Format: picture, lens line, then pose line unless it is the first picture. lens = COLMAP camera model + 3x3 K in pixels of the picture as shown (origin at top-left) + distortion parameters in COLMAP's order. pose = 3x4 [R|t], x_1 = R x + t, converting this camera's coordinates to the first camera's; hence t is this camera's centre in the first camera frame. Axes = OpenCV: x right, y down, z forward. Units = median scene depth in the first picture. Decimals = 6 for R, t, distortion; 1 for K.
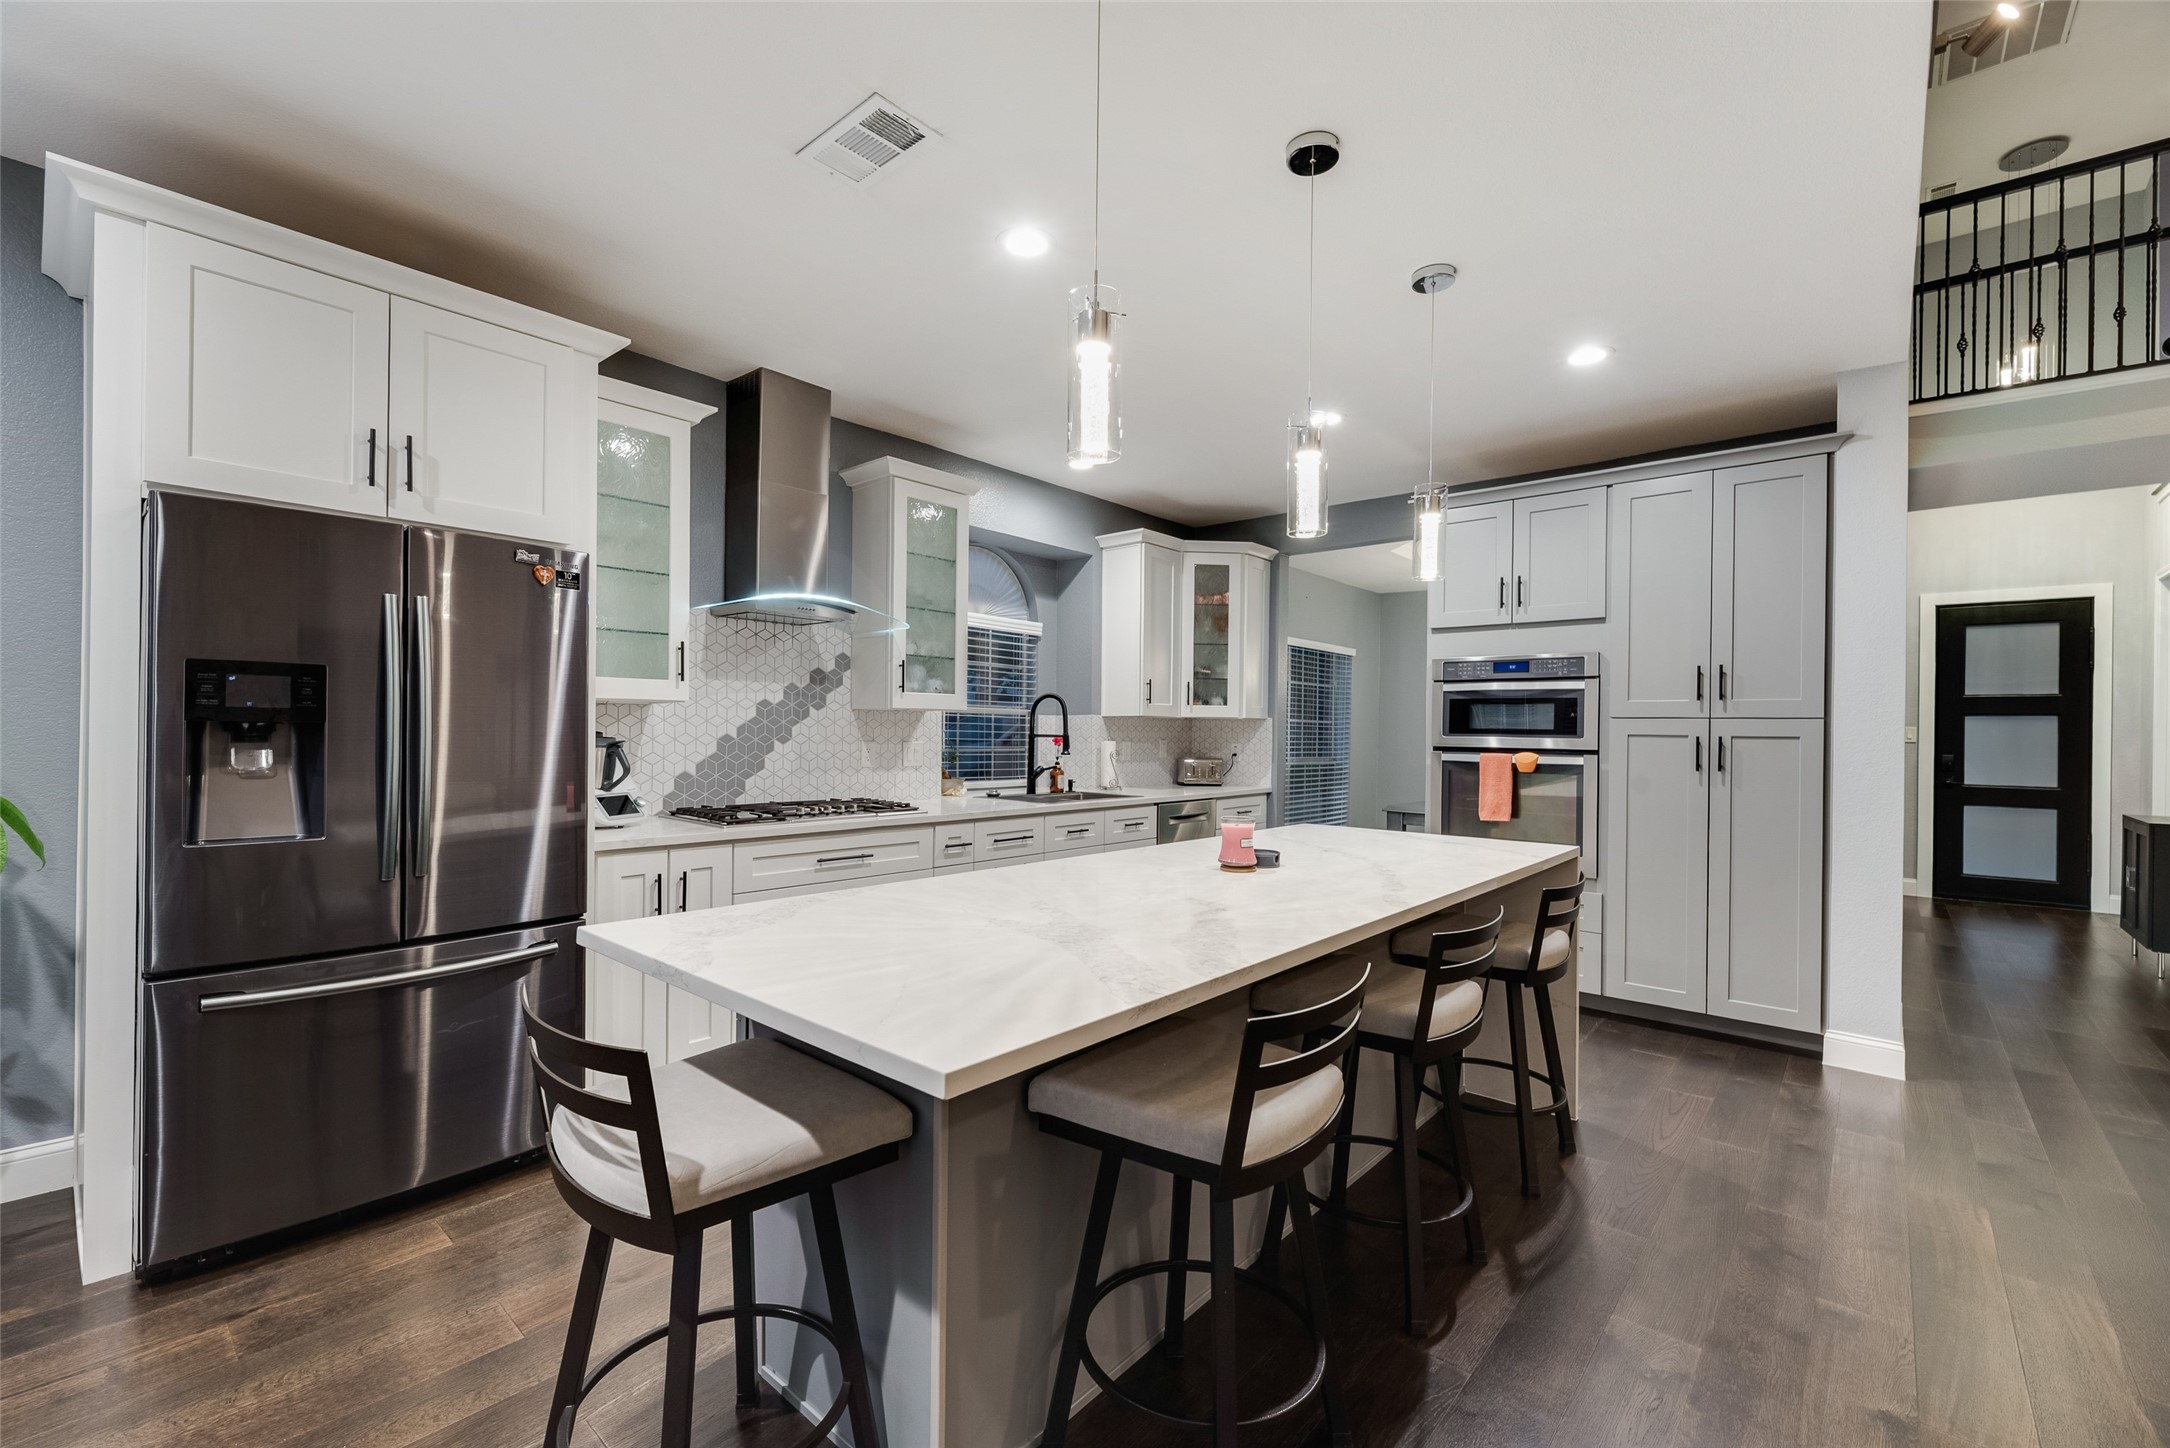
lens RADIAL K [[910.4, 0, 1081.6], [0, 910.4, 730.1], [0, 0, 1]] dist [0.000799, -0.000136]
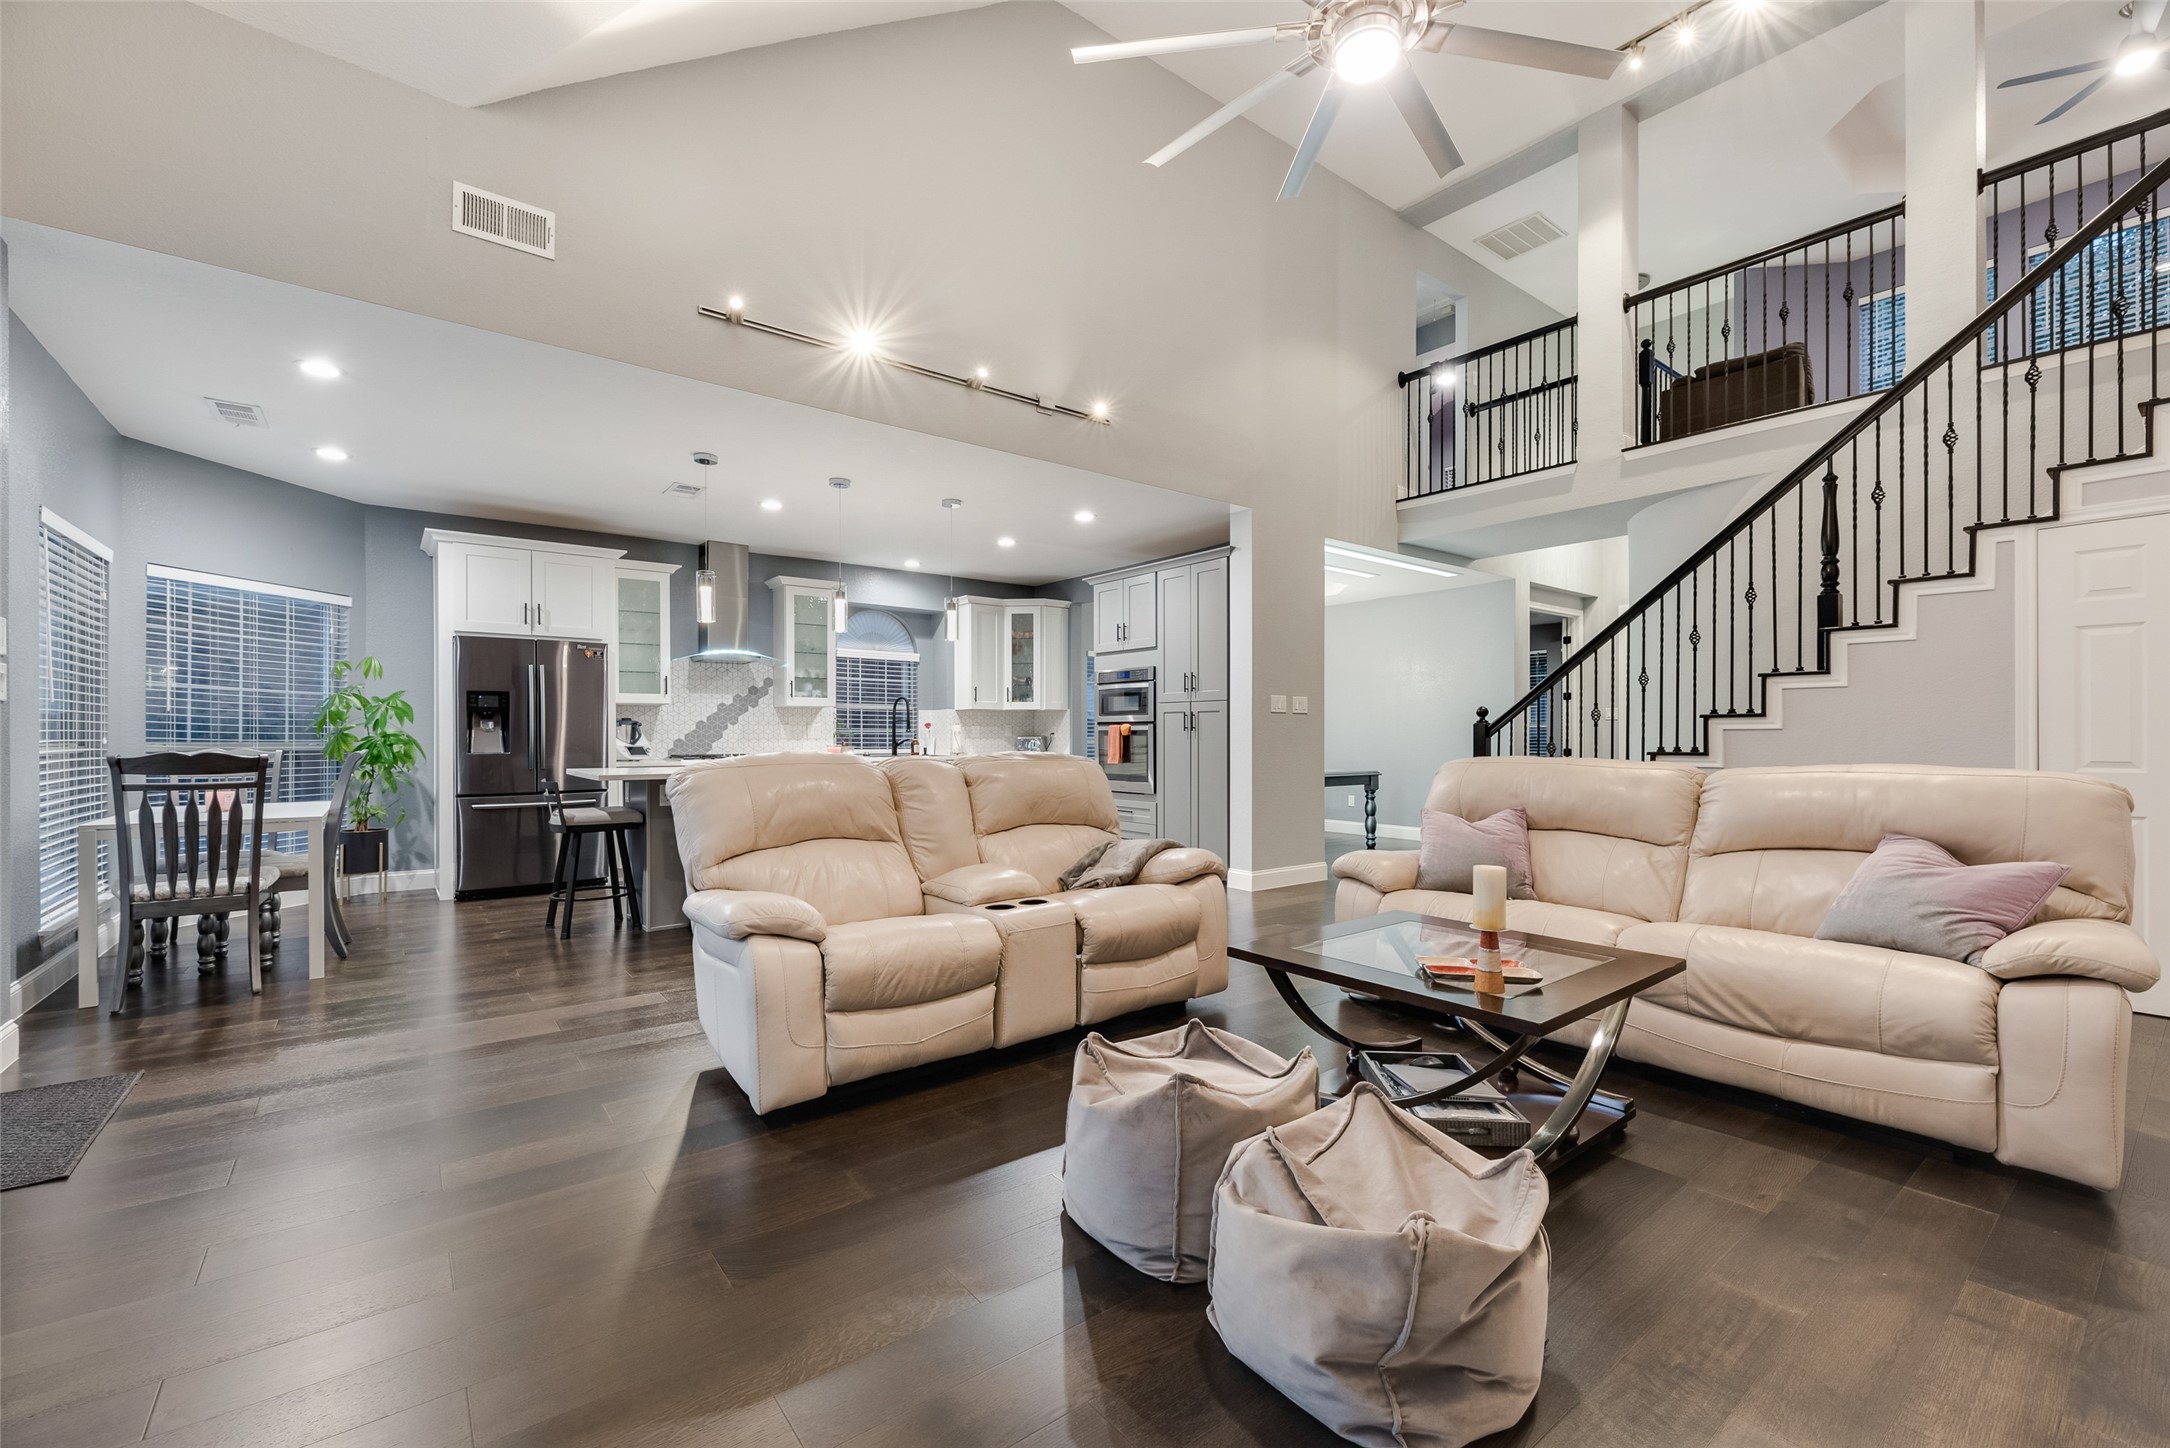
lens RADIAL K [[904.8, 0, 1081.5], [0, 904.8, 735.6], [0, 0, 1]] dist [0.003942, 0.000171]
pose [[0.981586, -0.014651, -0.190456, 0.966921], [0.014605, 0.999892, -0.001645, 0.064056], [0.190459, -0.001166, 0.981694, -0.951399]]
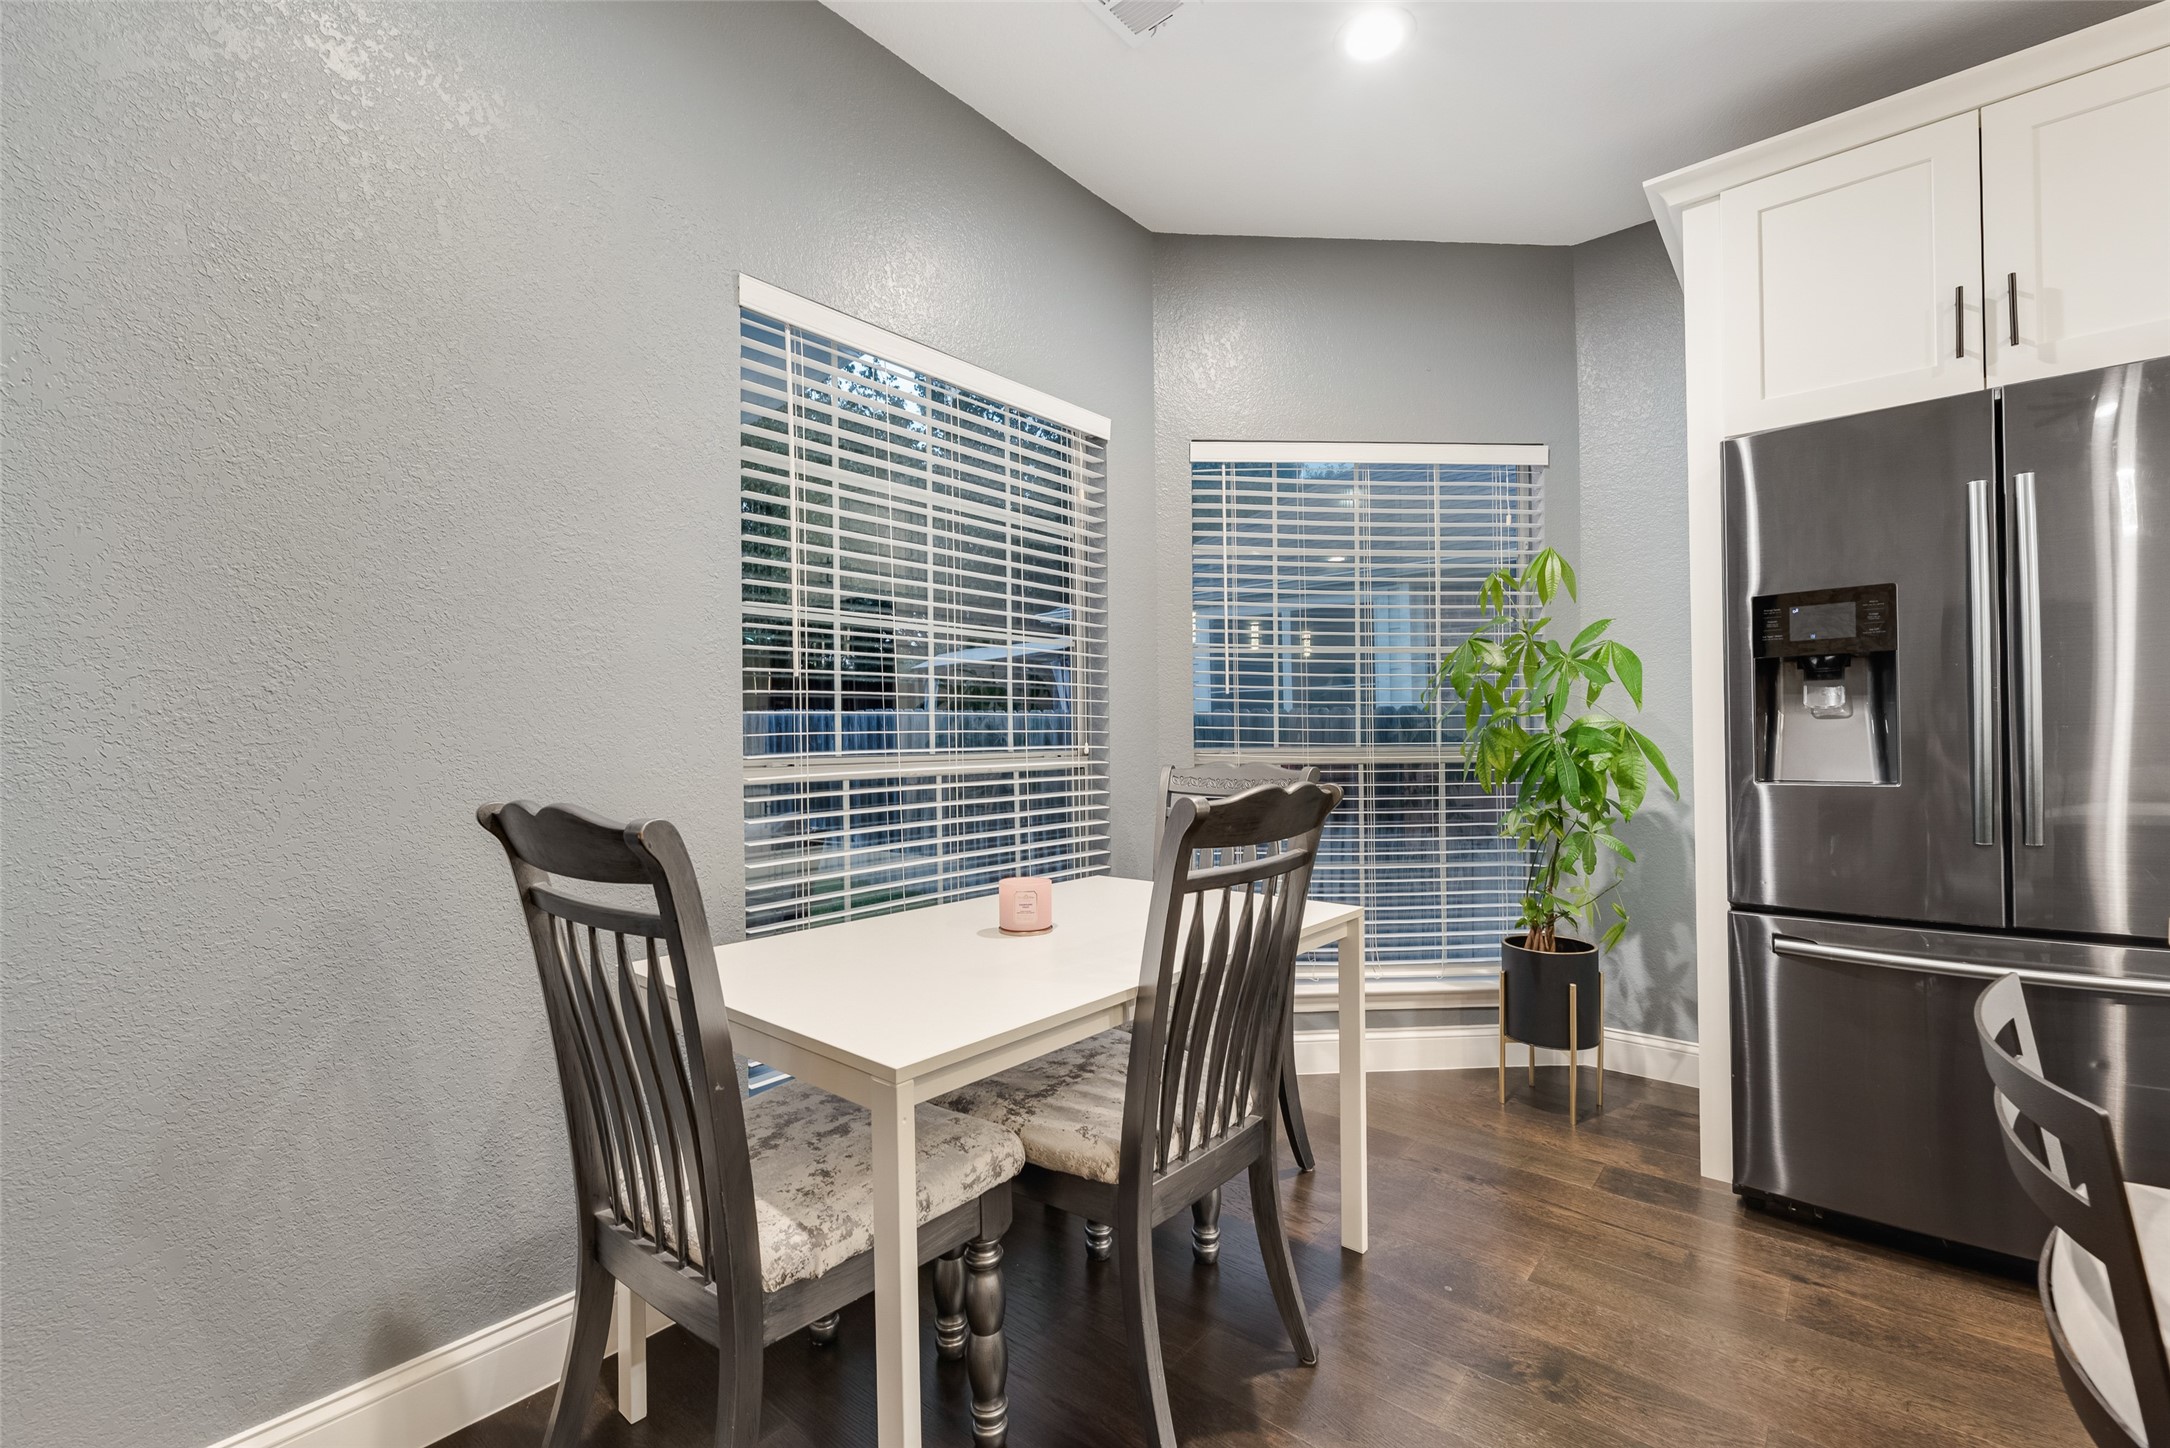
lens RADIAL K [[926.2, 0, 1078.5], [0, 926.2, 729.8], [0, 0, 1]] dist [0.002639, -0.000043]
pose [[0.018461, -0.018611, -0.999656, 0.017718], [0.016964, 0.999689, -0.018298, 0.046113], [0.999686, -0.016621, 0.018771, 0.141956]]
